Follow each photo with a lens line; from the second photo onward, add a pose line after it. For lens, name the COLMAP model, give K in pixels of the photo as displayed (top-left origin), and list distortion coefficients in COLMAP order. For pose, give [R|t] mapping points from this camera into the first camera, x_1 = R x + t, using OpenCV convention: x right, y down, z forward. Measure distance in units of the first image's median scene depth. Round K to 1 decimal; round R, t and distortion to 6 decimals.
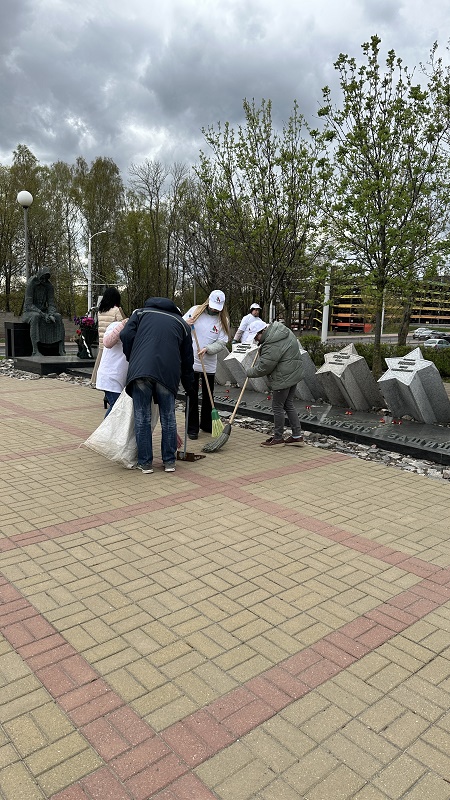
lens RADIAL K [[586.3, 0, 225.6], [0, 586.3, 396.3], [0, 0, 1]] dist [0.050009, -0.009004]
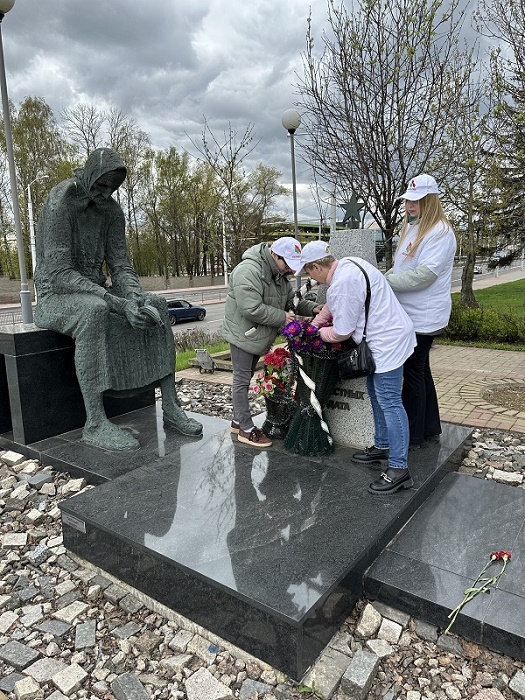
lens RADIAL K [[497.6, 0, 268.1], [0, 497.6, 352.9], [0, 0, 1]] dist [0.001428, 0.003495]
pose [[0.970444, -0.090107, 0.223874, -0.289417], [0.079543, 0.995269, 0.055788, -0.118775], [-0.227841, -0.036331, 0.973020, 0.717418]]
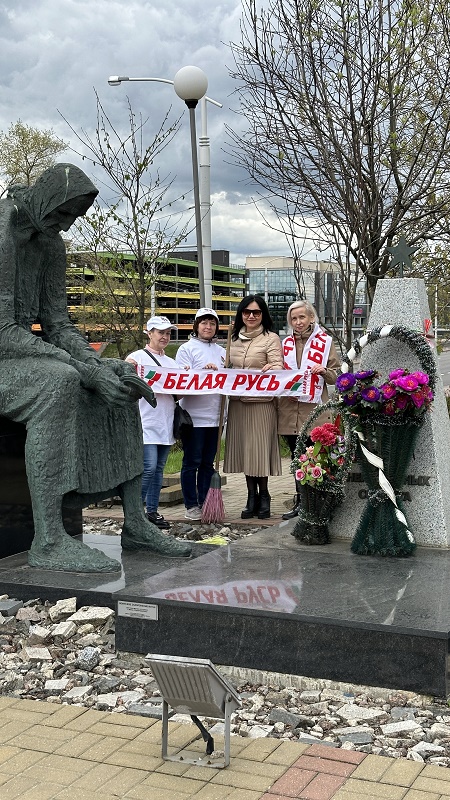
lens RADIAL K [[1147.1, 0, 223.4], [0, 1147.1, 406.5], [0, 0, 1]] dist [0.109532, 0.000000]
pose [[0.911300, -0.064092, 0.406724, -0.436989], [0.092178, 0.994495, -0.049820, -0.096301], [-0.401292, 0.082892, 0.912192, 0.569186]]
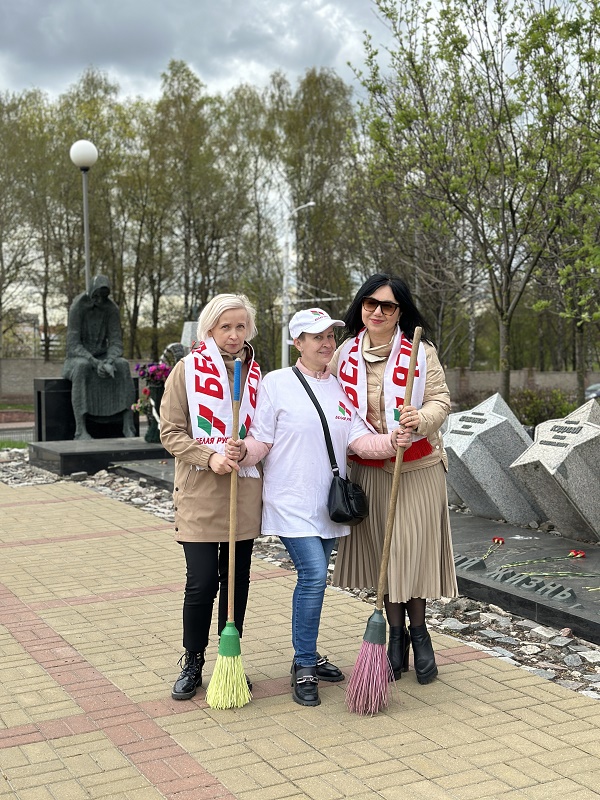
lens RADIAL K [[1146.9, 0, 301.7], [0, 1146.9, 401.8], [0, 0, 1]] dist [0.138080, 0.000000]
pose [[0.968986, -0.027803, -0.245547, 0.126639], [0.004087, 0.995318, -0.096570, -0.001287], [0.247082, 0.092571, 0.964563, 0.042104]]
